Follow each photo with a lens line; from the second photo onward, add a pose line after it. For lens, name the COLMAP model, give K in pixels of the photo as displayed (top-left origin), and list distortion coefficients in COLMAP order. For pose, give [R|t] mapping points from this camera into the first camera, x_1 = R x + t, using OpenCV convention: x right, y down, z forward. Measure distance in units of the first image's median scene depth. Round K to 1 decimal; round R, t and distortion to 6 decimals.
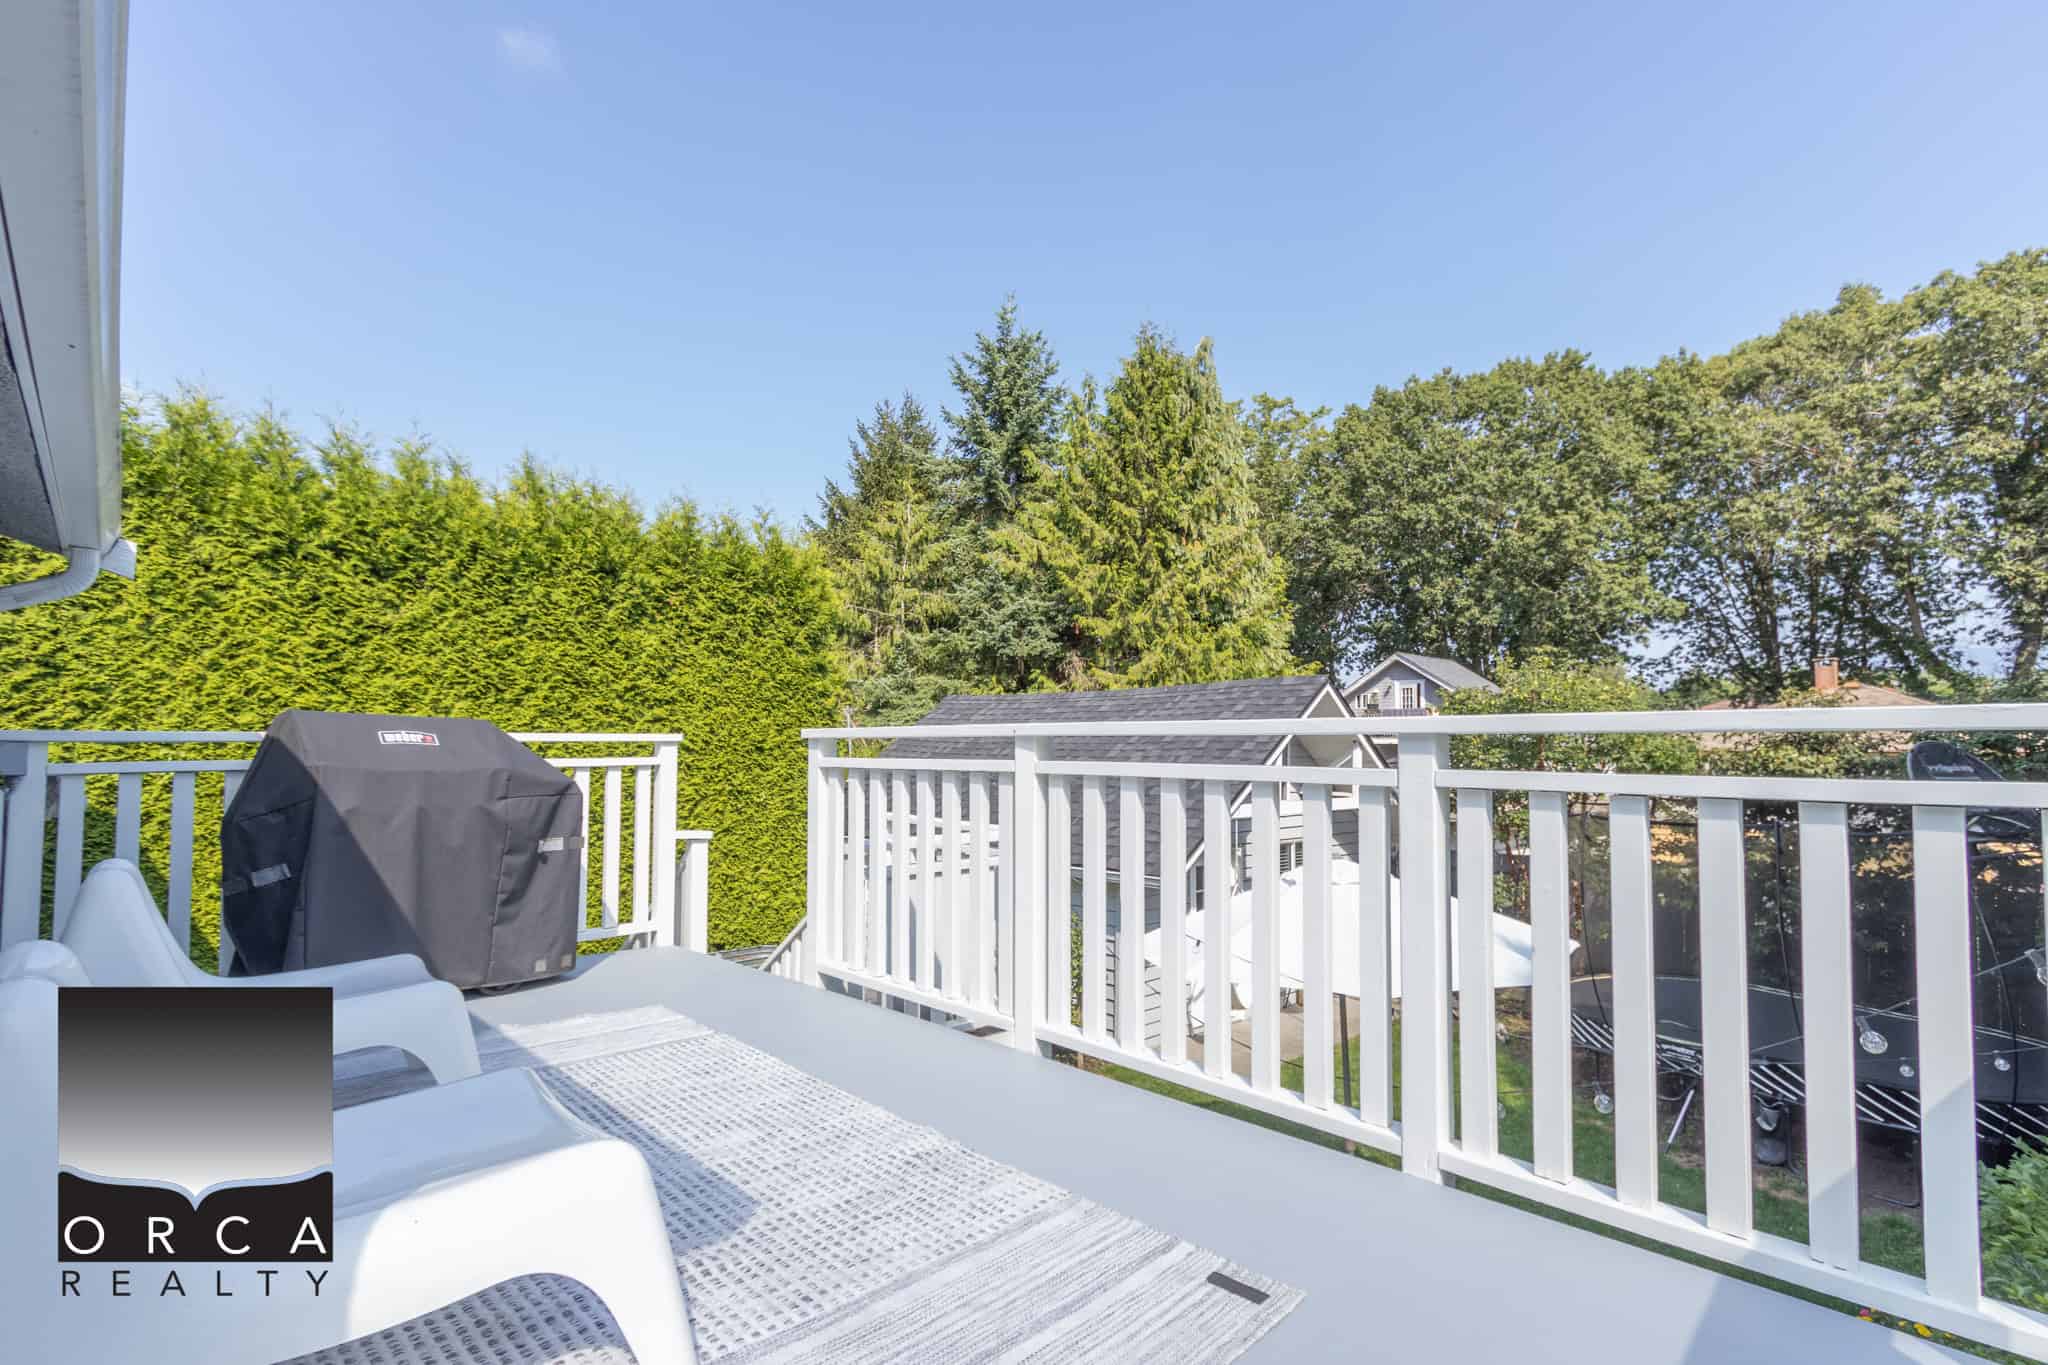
lens RADIAL K [[943.2, 0, 1041.3], [0, 943.2, 705.4], [0, 0, 1]] dist [0.003481, 0.000611]
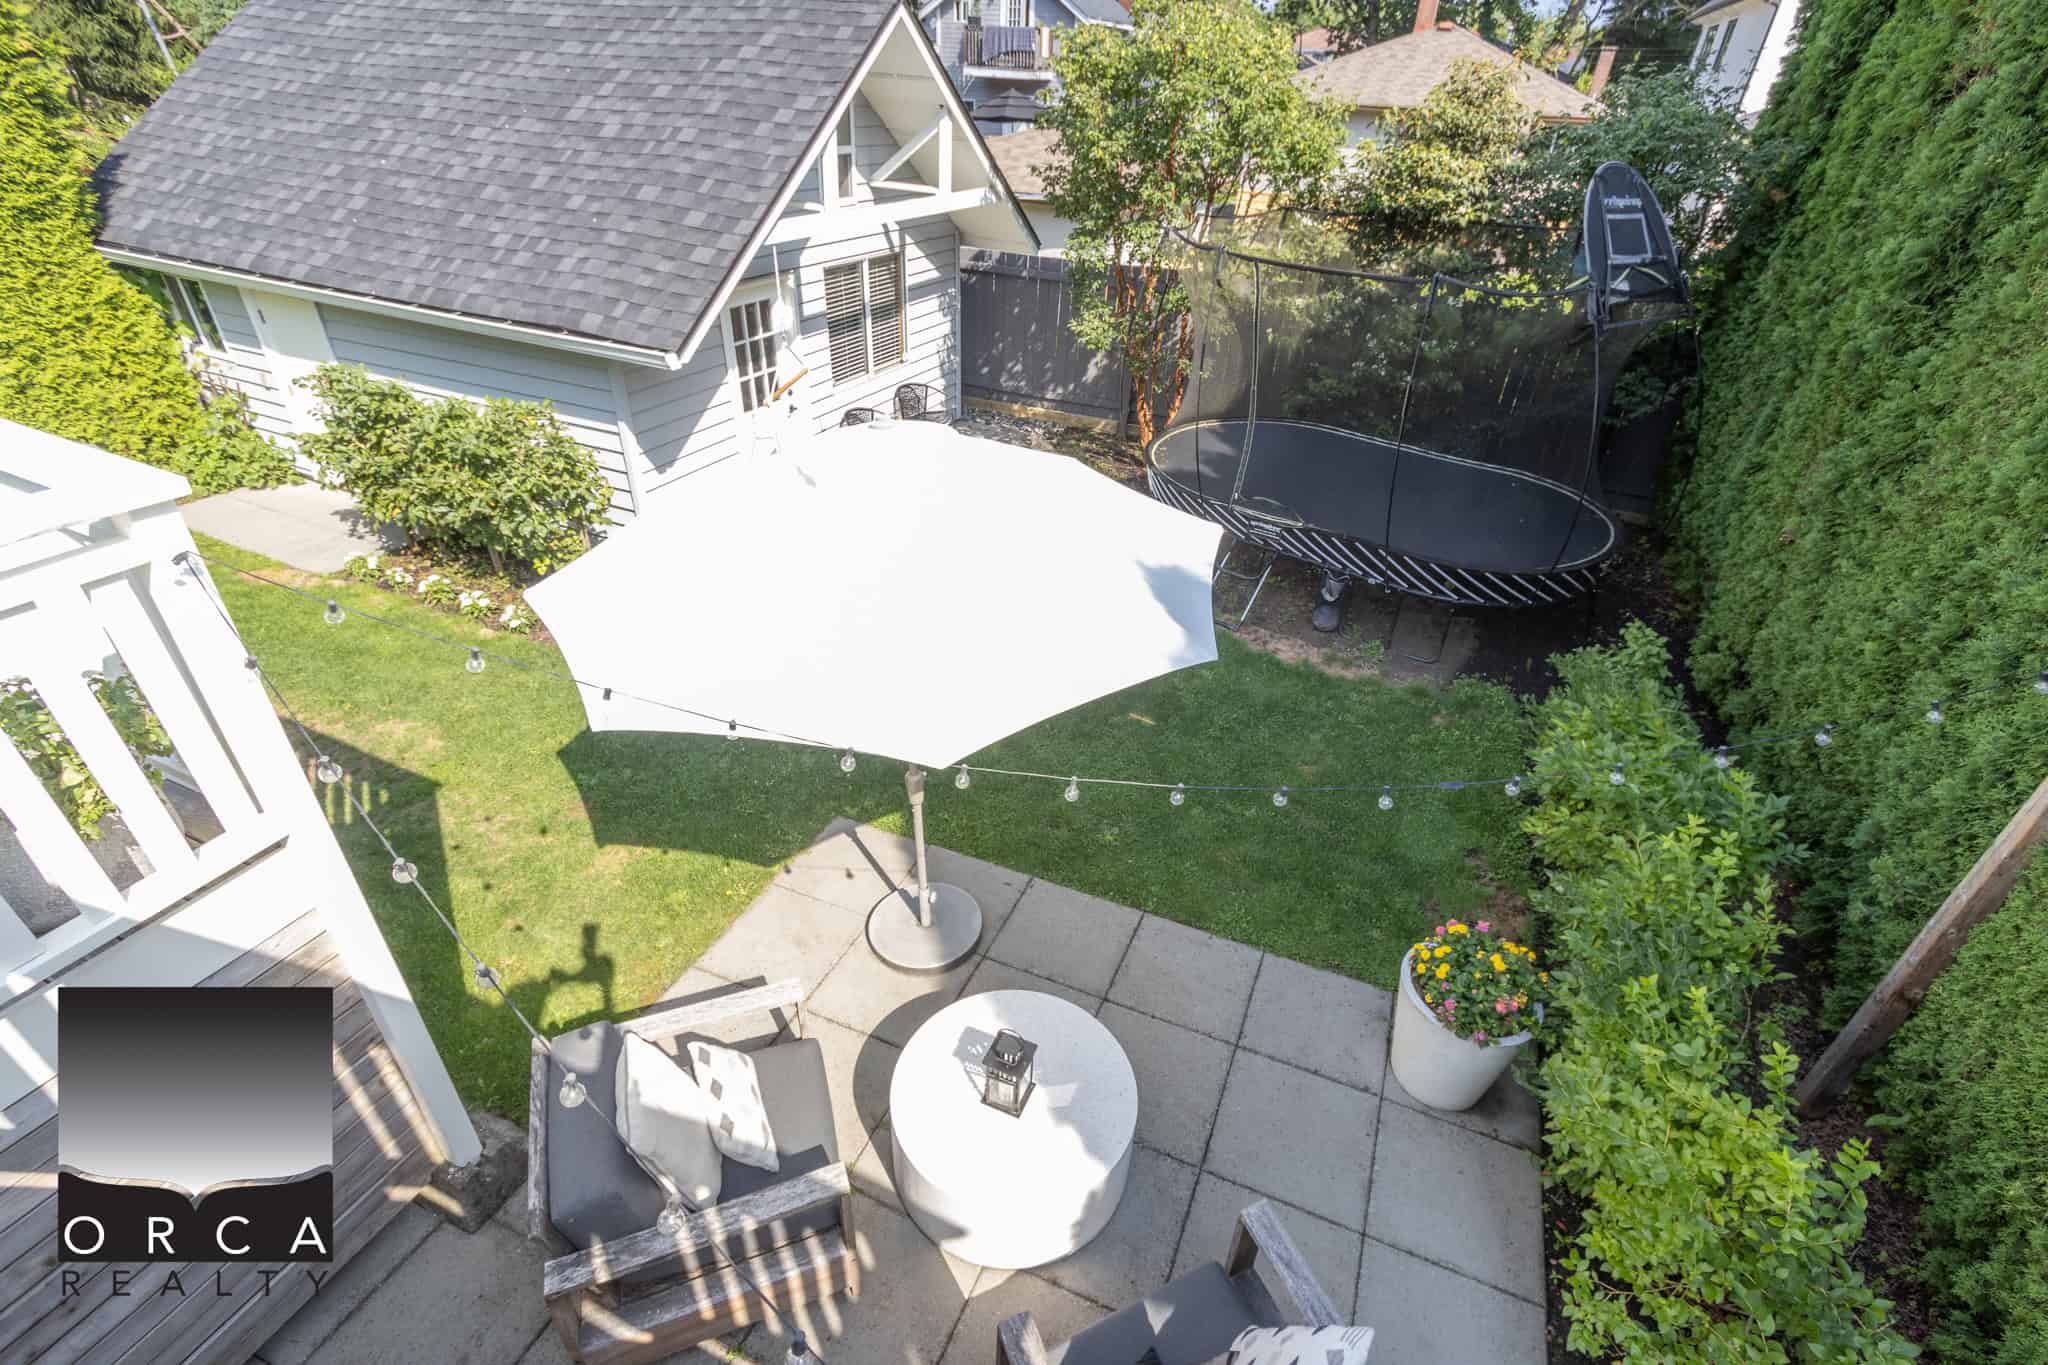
lens RADIAL K [[943.2, 0, 1041.3], [0, 943.2, 705.4], [0, 0, 1]] dist [0.003481, 0.000611]
pose [[0.922339, -0.183025, 0.340284, 0.082314], [-0.057159, 0.806369, 0.588644, -0.022132], [-0.382131, -0.562379, 0.733284, 0.211252]]
